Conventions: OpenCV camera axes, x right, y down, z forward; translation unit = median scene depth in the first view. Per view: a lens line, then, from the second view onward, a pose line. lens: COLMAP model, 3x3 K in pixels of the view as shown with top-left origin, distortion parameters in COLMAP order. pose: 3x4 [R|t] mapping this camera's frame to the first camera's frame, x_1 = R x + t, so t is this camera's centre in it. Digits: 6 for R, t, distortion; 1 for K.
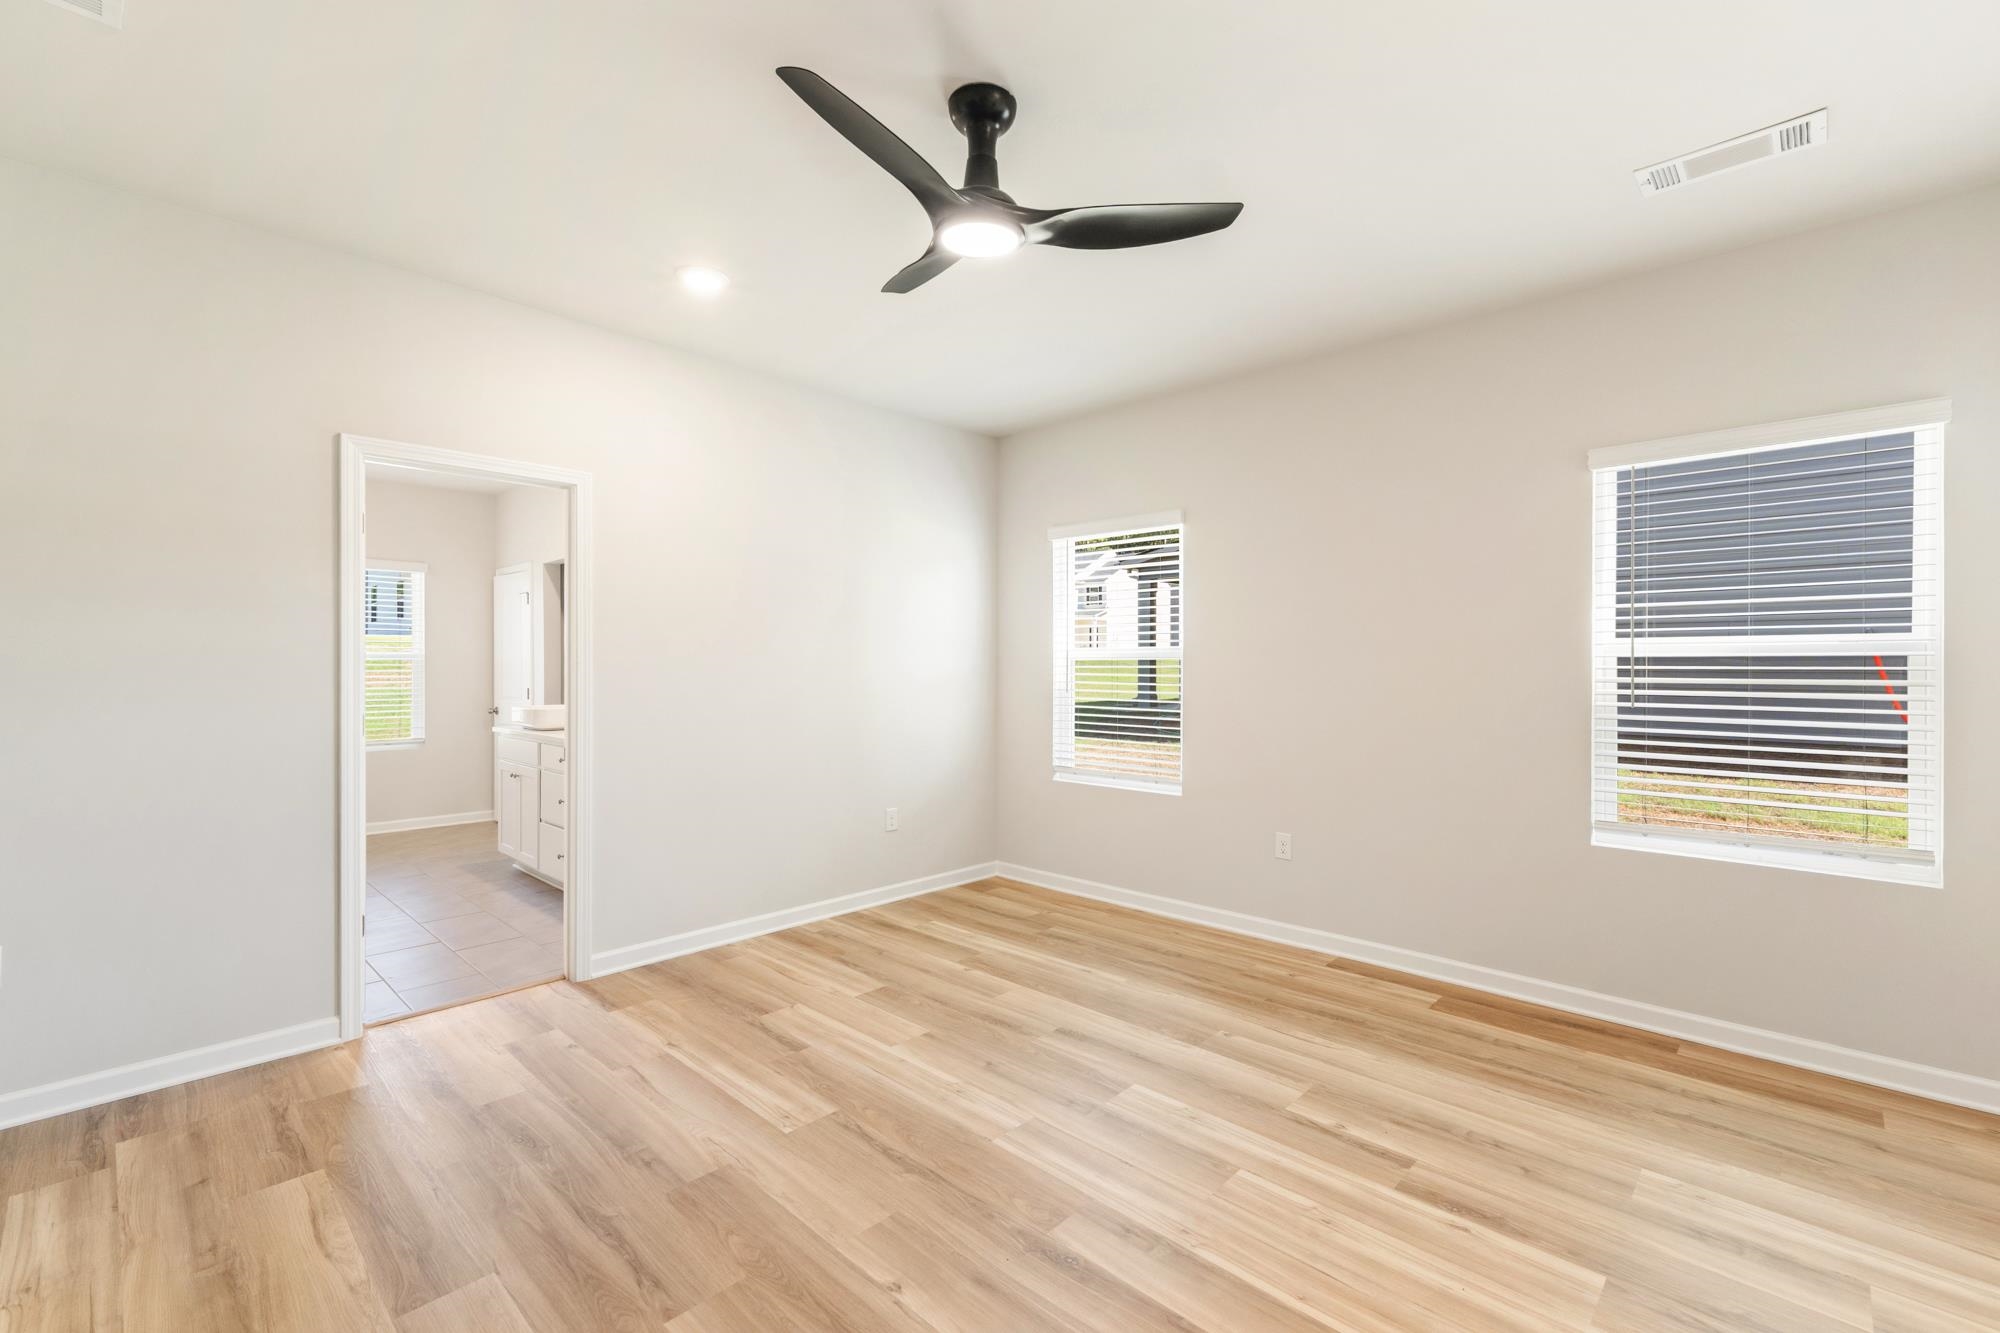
lens RADIAL K [[883.5, 0, 1000.0], [0, 883.5, 666.5], [0, 0, 1]] dist [0.002283, 0.000229]
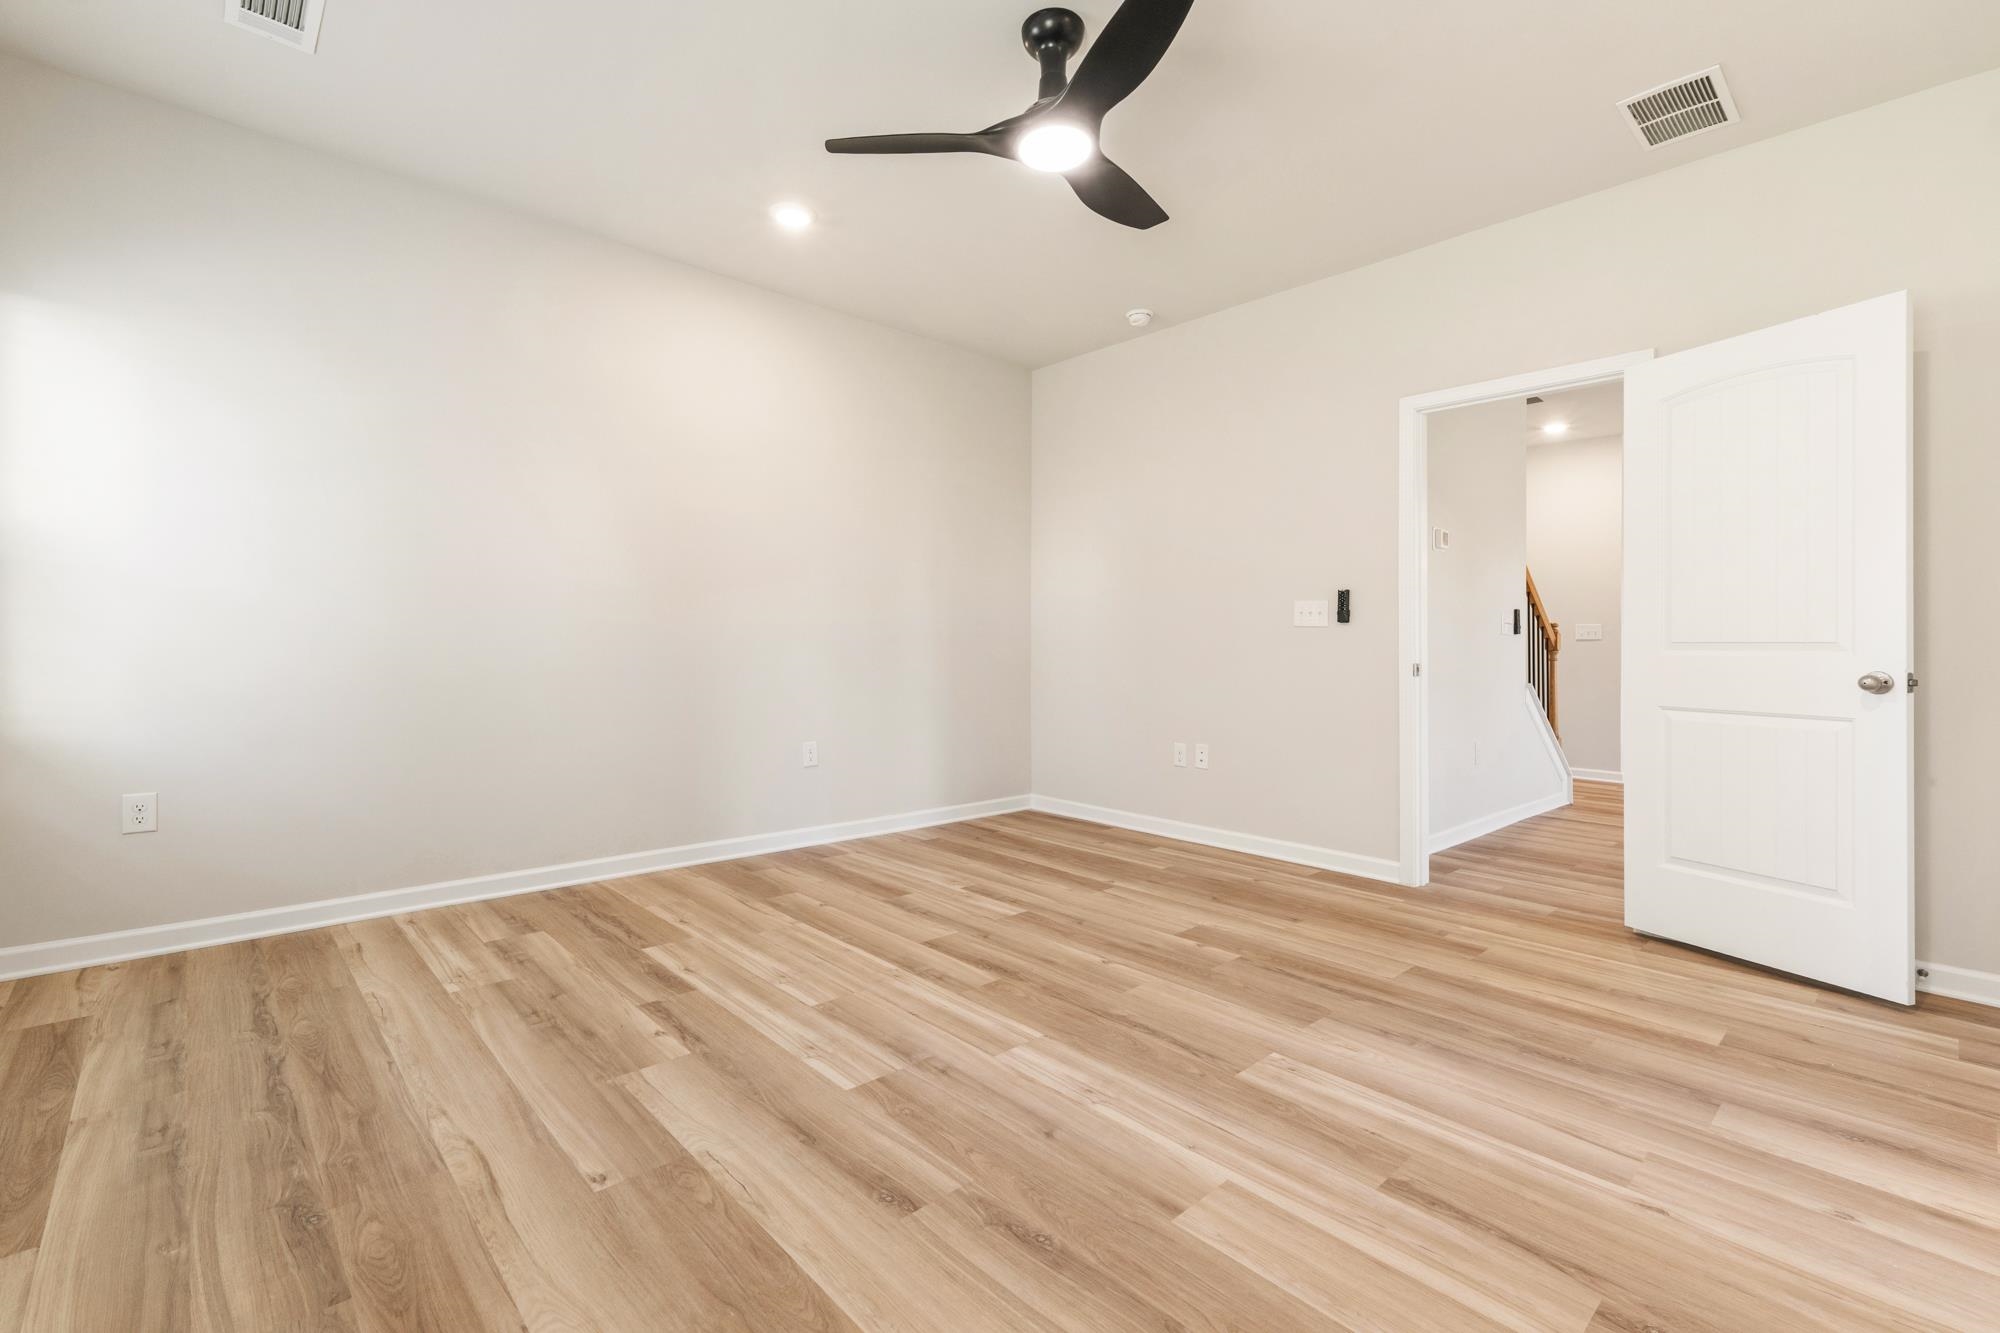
lens RADIAL K [[883.5, 0, 1000.0], [0, 883.5, 666.5], [0, 0, 1]] dist [0.002283, 0.000229]
pose [[-0.998460, -0.013676, 0.053771, -0.007255], [-0.012232, 0.999558, 0.027087, 0.110307], [-0.054118, 0.026387, -0.998186, 1.796850]]
